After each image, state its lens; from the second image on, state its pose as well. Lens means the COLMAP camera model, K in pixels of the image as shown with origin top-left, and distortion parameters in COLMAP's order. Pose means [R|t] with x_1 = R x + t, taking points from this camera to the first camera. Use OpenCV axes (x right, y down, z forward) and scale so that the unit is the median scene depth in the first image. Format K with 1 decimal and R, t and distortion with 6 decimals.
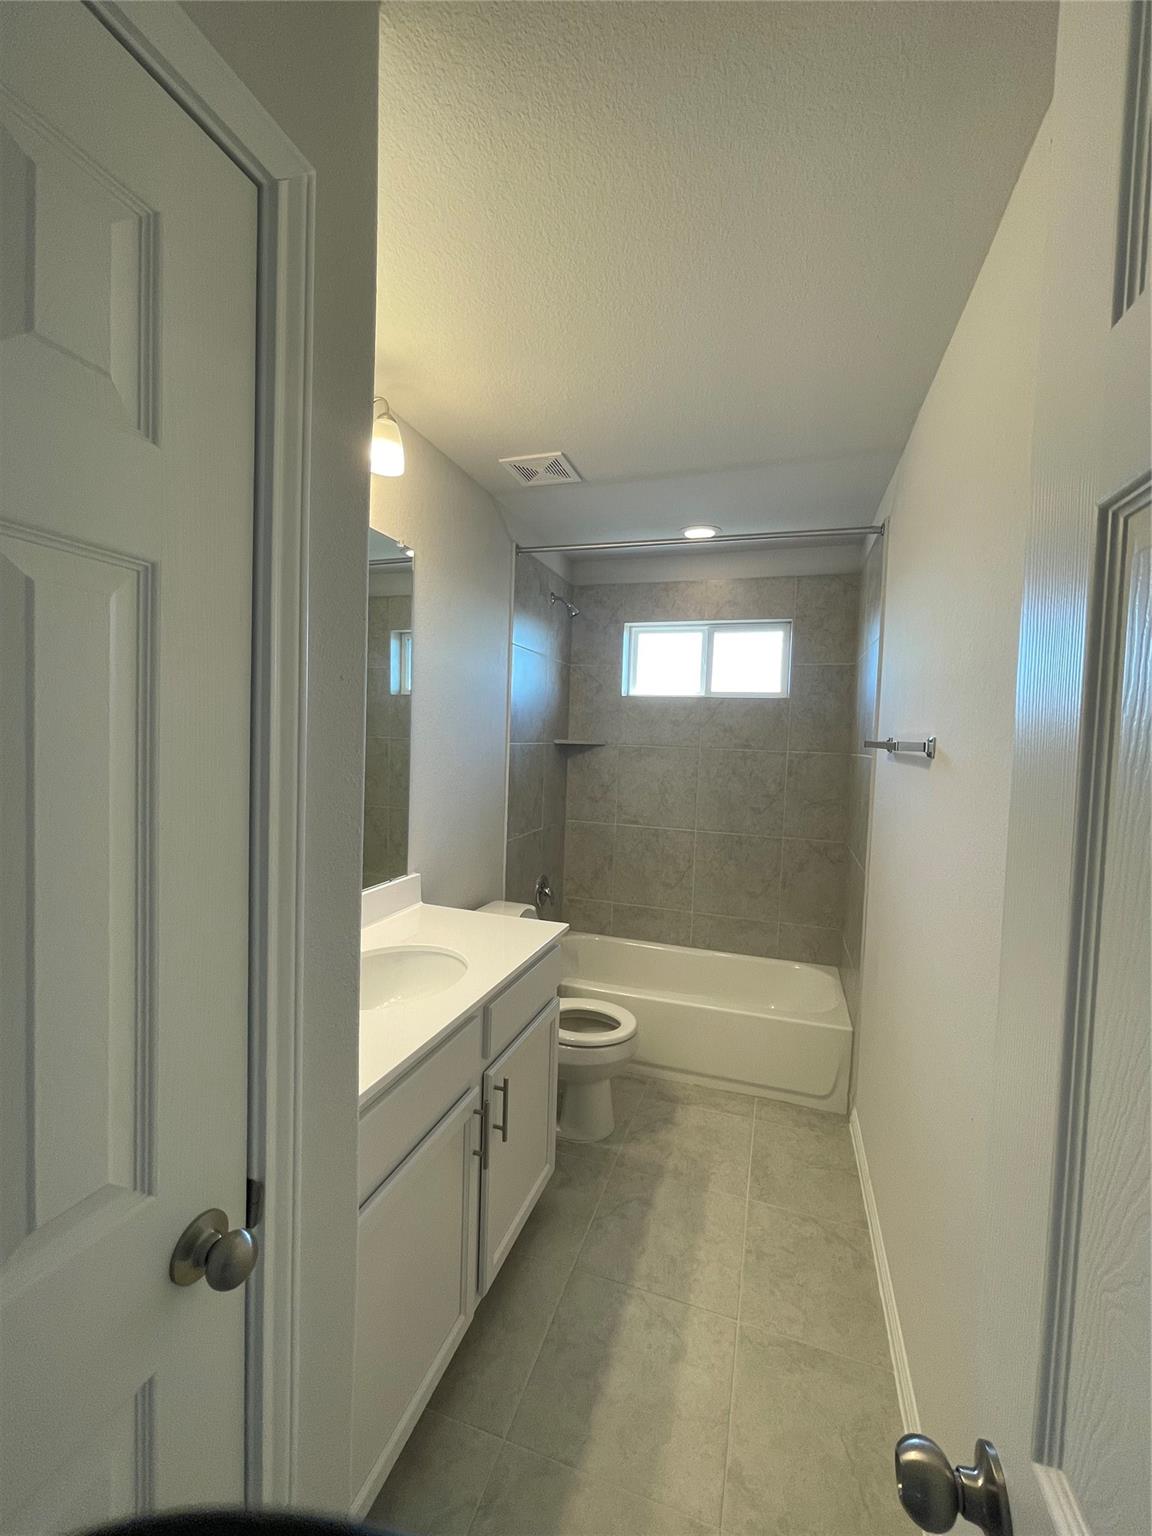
lens RADIAL K [[626.2, 0, 576.0], [0, 626.2, 768.0], [0, 0, 1]] dist [-0.001175, -0.000481]
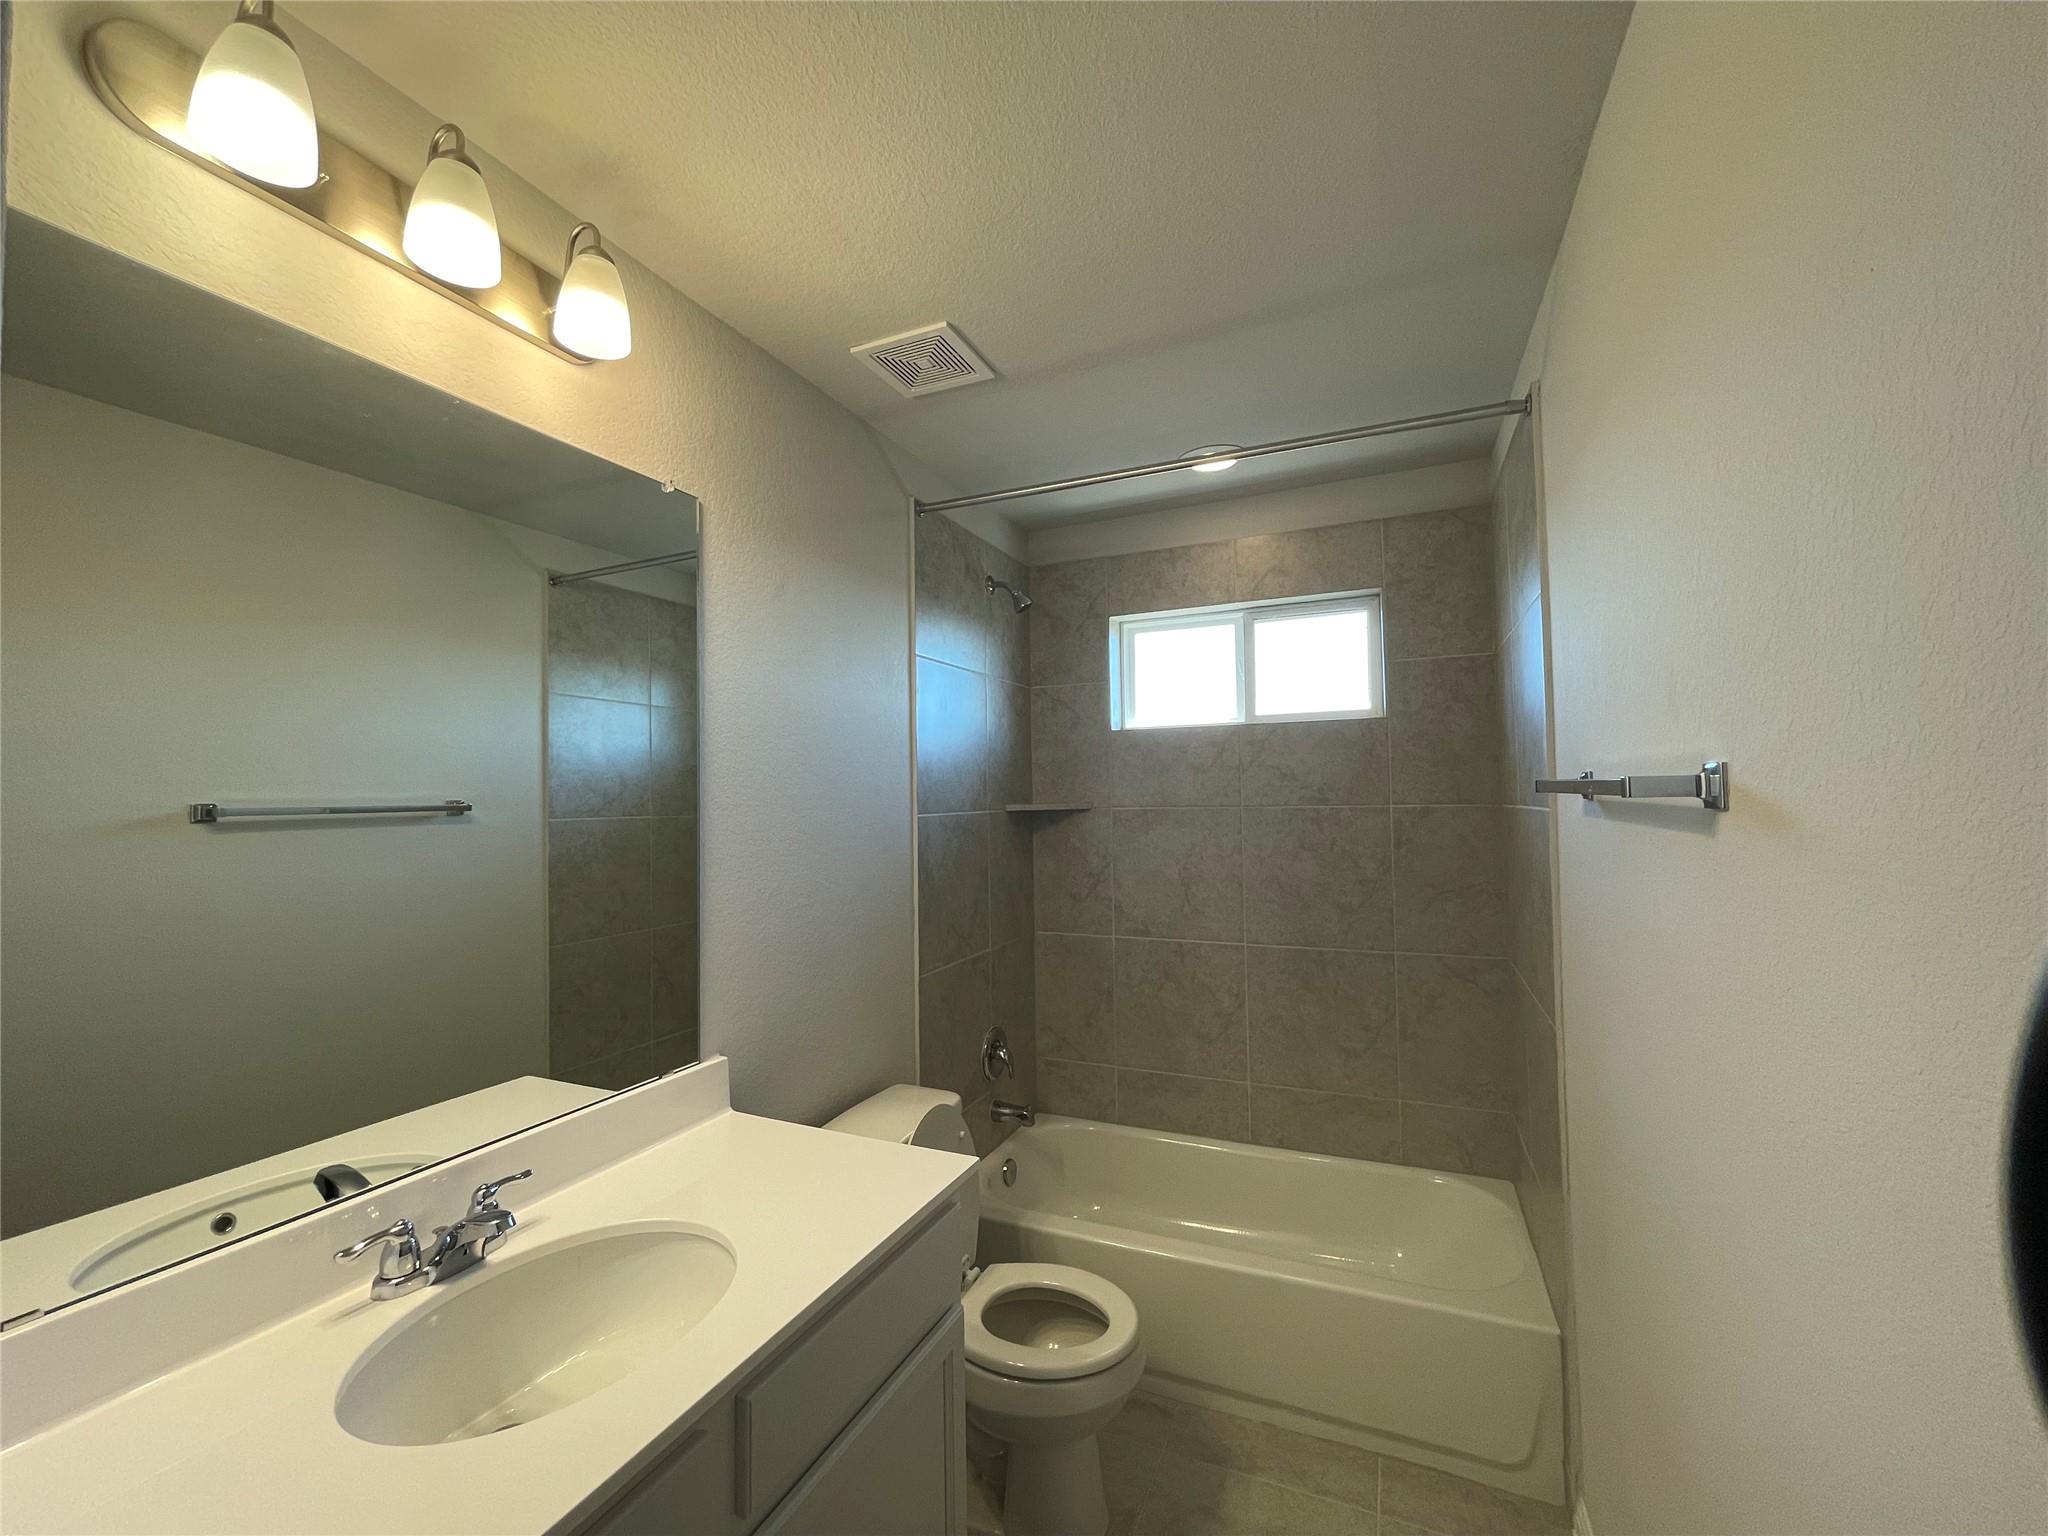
lens RADIAL K [[835.0, 0, 1022.6], [0, 835.0, 769.1], [0, 0, 1]] dist [-0.001175, -0.000481]
pose [[0.993814, -0.053498, -0.097323, 0.068479], [0.044896, 0.995062, -0.088521, -0.006866], [0.101578, 0.083604, 0.991308, 0.173597]]
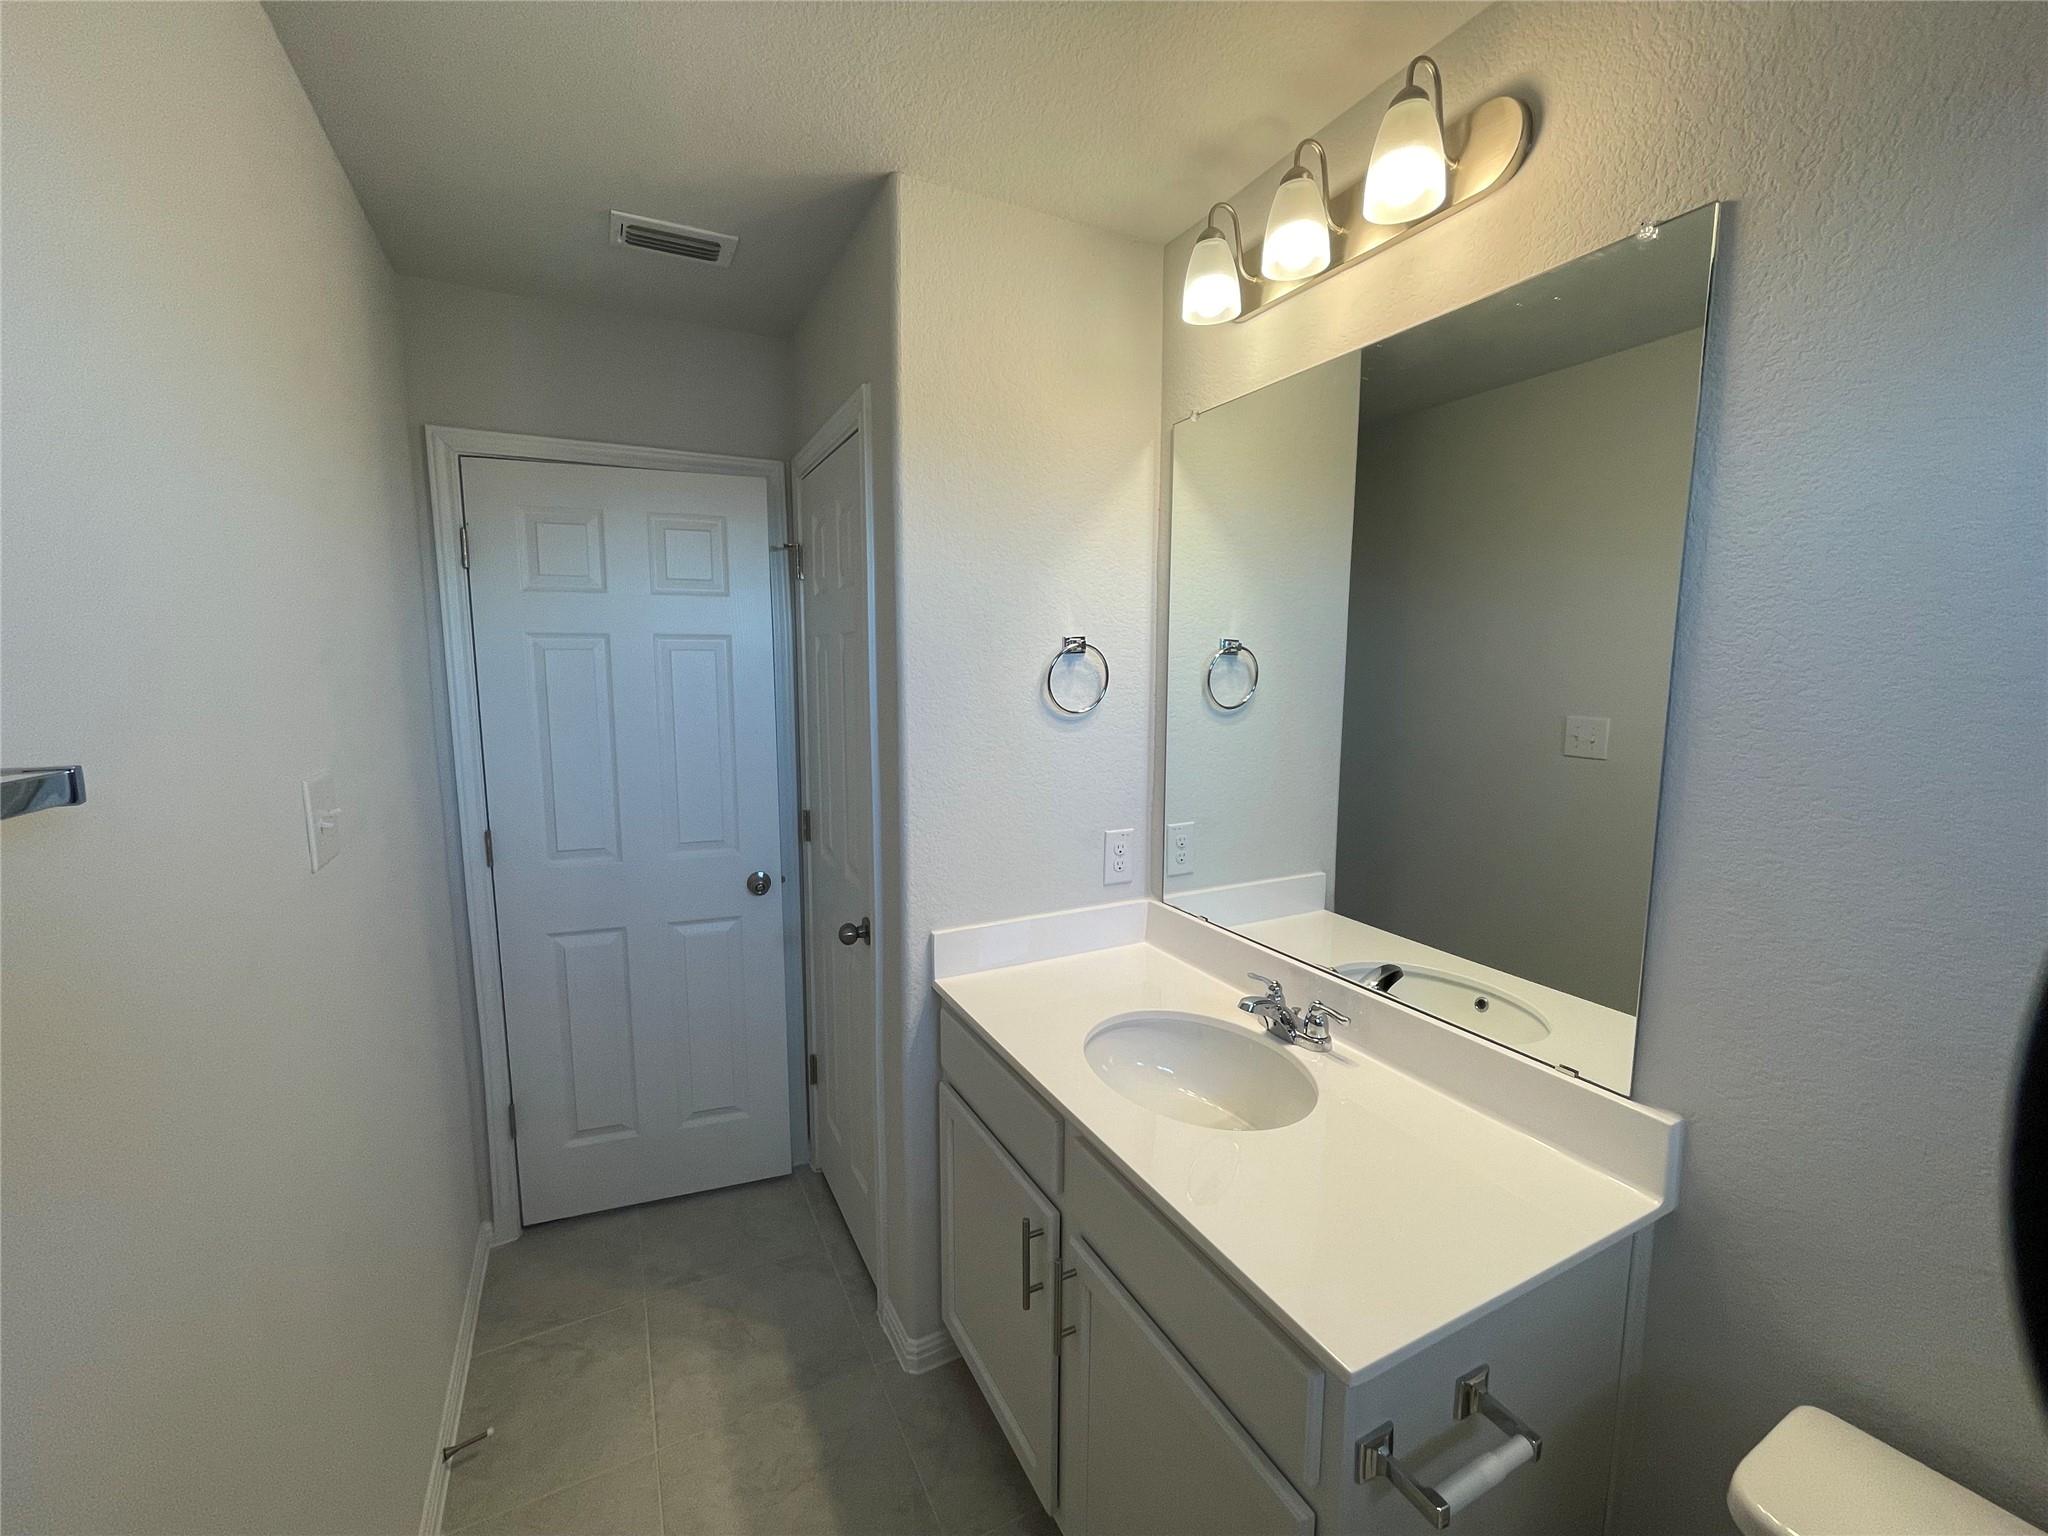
lens RADIAL K [[835.0, 0, 1022.6], [0, 835.0, 769.1], [0, 0, 1]] dist [-0.001175, -0.000481]
pose [[-0.702319, 0.053017, -0.709886, 0.231228], [-0.062256, 0.988827, 0.135442, -0.050616], [0.709135, 0.139318, -0.691172, 0.714570]]
